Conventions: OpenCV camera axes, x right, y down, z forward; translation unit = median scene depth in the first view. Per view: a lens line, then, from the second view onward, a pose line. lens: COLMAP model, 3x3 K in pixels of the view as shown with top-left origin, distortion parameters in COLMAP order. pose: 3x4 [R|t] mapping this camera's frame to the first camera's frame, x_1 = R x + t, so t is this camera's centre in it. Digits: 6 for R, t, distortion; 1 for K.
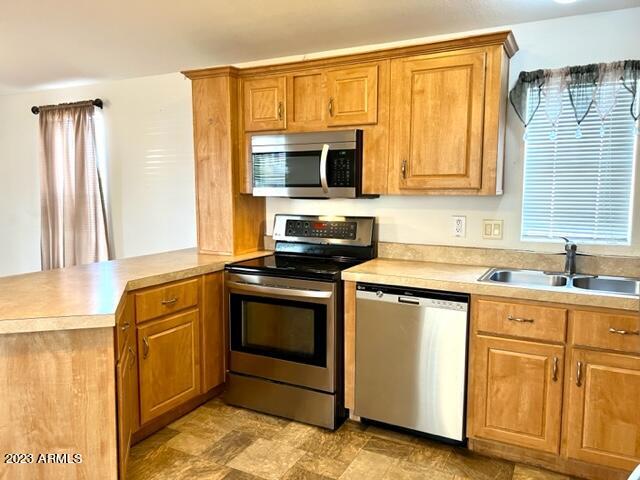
lens RADIAL K [[495.3, 0, 318.1], [0, 495.3, 241.4], [0, 0, 1]] dist [0.046128, -0.029879]
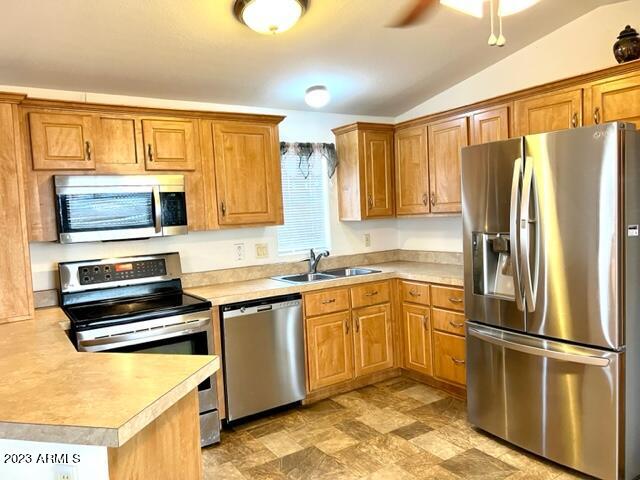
lens RADIAL K [[495.3, 0, 323.0], [0, 495.3, 237.1], [0, 0, 1]] dist [0.046128, -0.029879]
pose [[0.471413, -0.073886, 0.878812, -0.833167], [0.149237, 0.988797, 0.003079, -0.044055], [-0.869194, 0.129700, 0.477158, 0.214408]]
